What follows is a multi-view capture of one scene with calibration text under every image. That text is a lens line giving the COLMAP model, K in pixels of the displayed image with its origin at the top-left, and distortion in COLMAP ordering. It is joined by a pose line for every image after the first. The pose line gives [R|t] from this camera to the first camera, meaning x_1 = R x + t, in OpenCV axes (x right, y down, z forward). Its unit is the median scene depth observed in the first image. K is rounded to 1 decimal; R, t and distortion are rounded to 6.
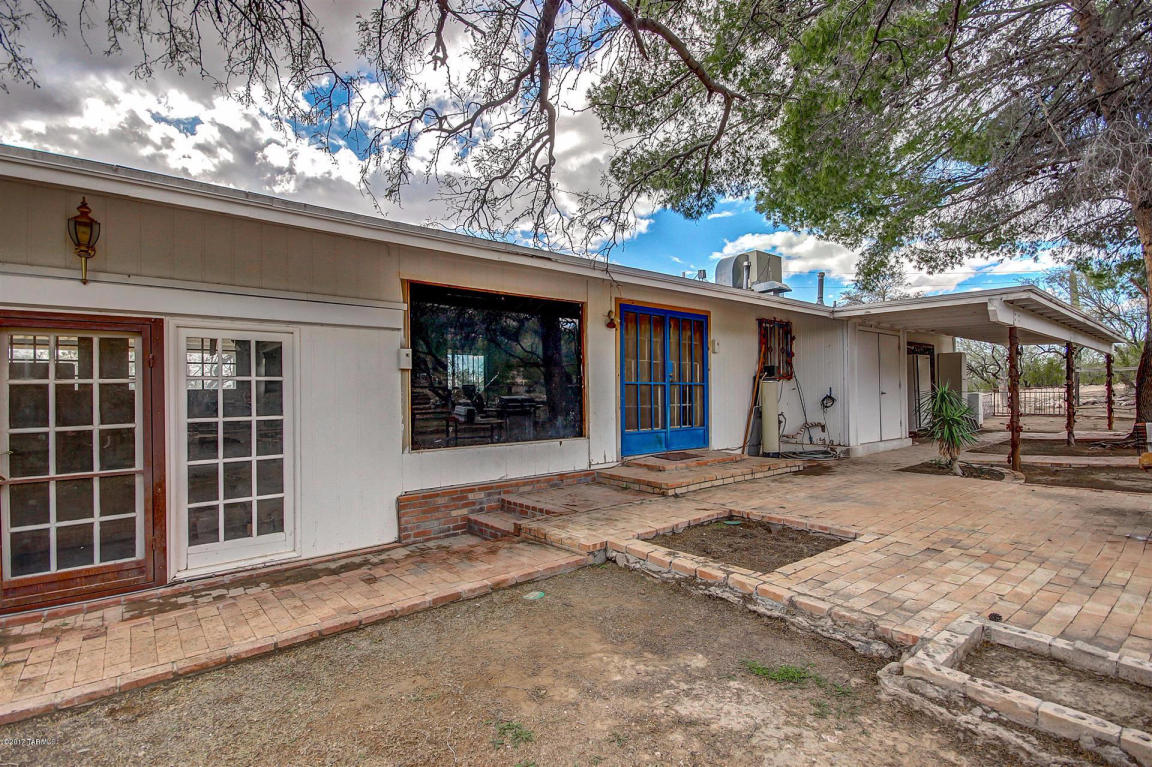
lens RADIAL K [[540.6, 0, 580.8], [0, 540.6, 388.1], [0, 0, 1]] dist [-0.000561, -0.003615]
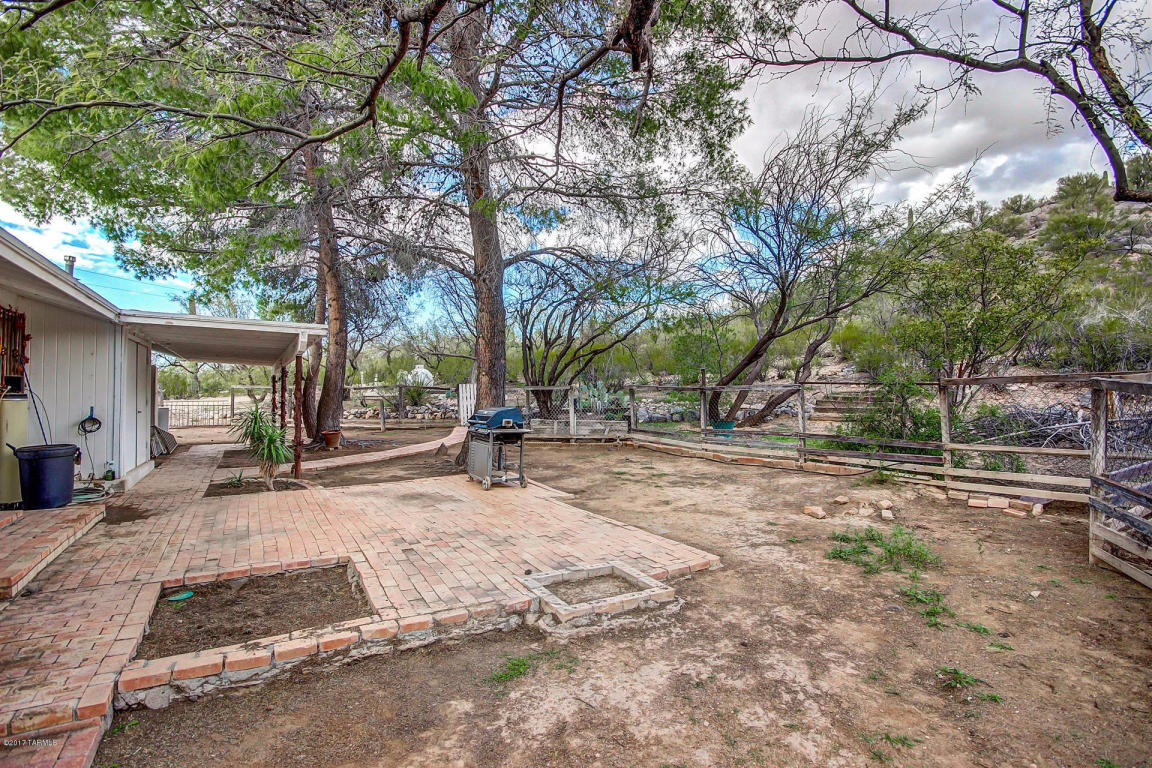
lens RADIAL K [[540.6, 0, 578.5], [0, 540.6, 388.5], [0, 0, 1]] dist [-0.000561, -0.003615]
pose [[0.158598, 0.026620, 0.986984, -0.642602], [-0.012324, 0.999612, -0.024981, -0.052730], [-0.987266, -0.008202, 0.158865, 0.534957]]
